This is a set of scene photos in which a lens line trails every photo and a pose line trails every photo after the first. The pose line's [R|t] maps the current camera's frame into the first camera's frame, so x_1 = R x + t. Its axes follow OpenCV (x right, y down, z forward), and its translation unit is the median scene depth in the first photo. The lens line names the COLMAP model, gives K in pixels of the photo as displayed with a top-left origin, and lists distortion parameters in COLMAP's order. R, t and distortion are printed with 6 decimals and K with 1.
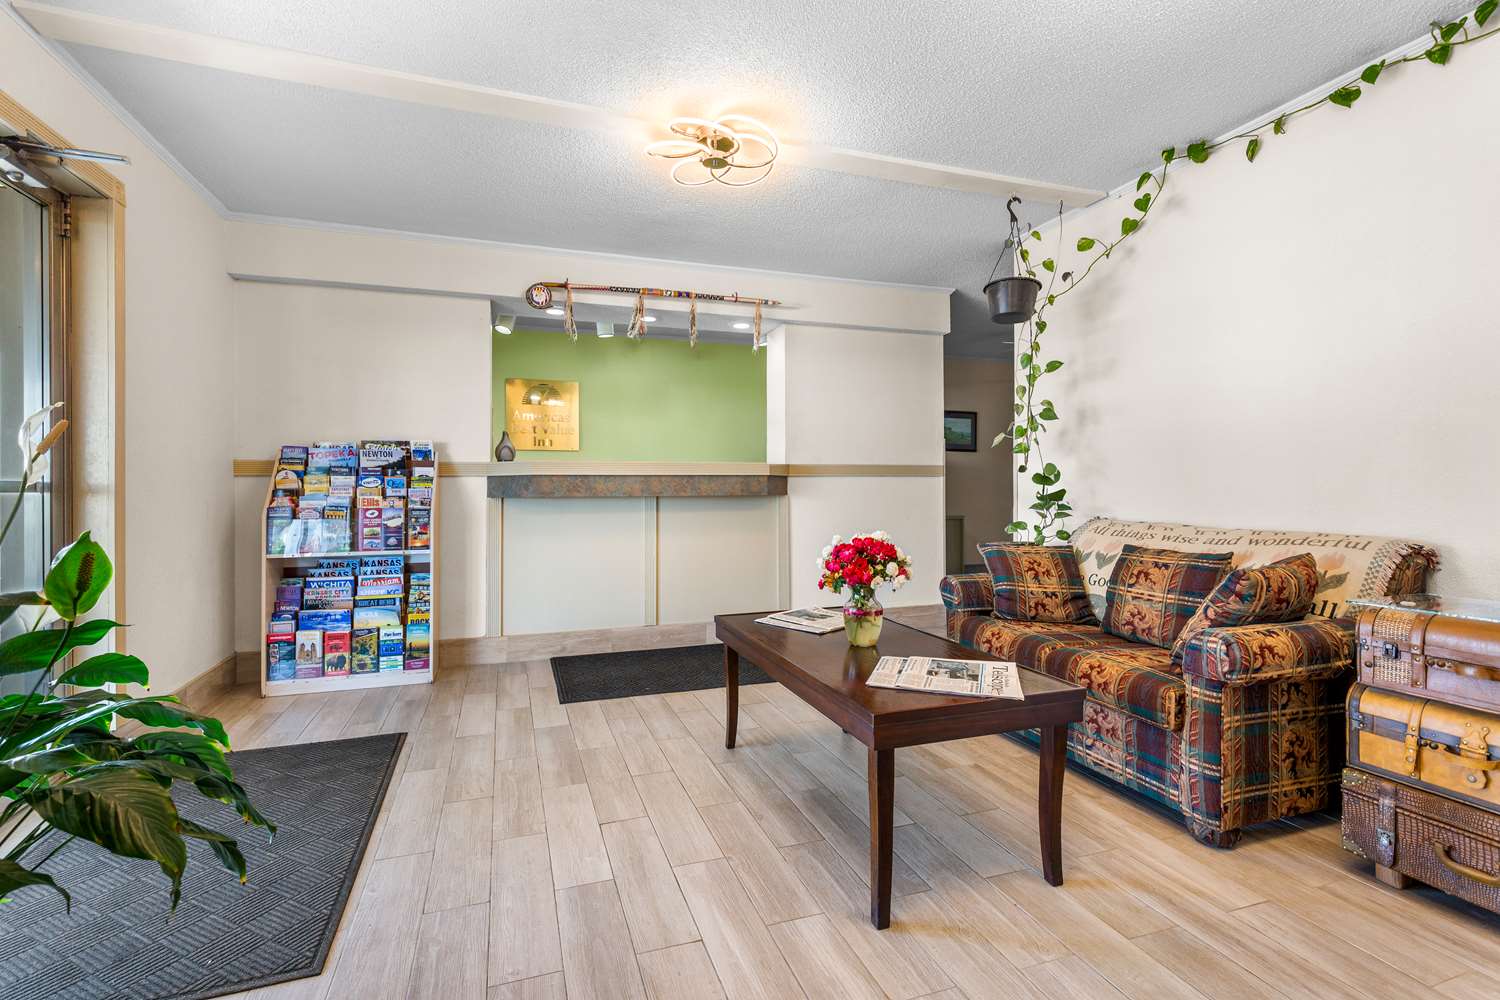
lens RADIAL K [[681.2, 0, 748.5], [0, 681.2, 492.3], [0, 0, 1]] dist [0.003322, 0.000047]
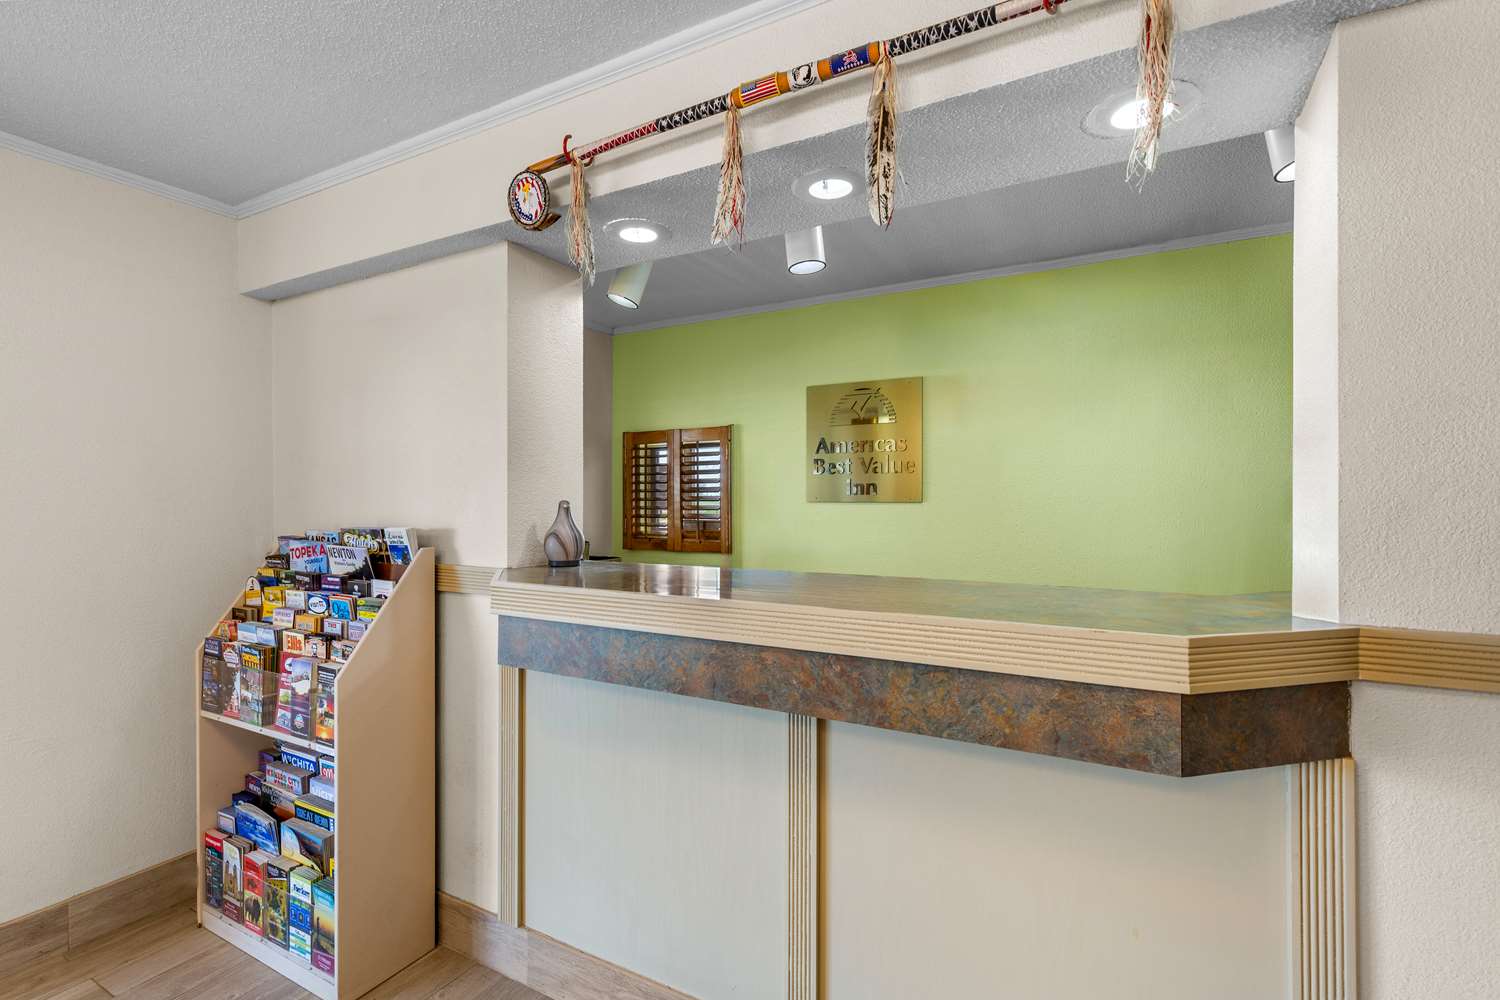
lens RADIAL K [[681.2, 0, 746.9], [0, 681.2, 498.3], [0, 0, 1]] dist [0.003322, 0.000047]
pose [[0.669267, 0.002540, -0.743017, 0.111963], [-0.004535, 0.999989, -0.000666, -0.097830], [0.743008, 0.003815, 0.669272, 0.814666]]
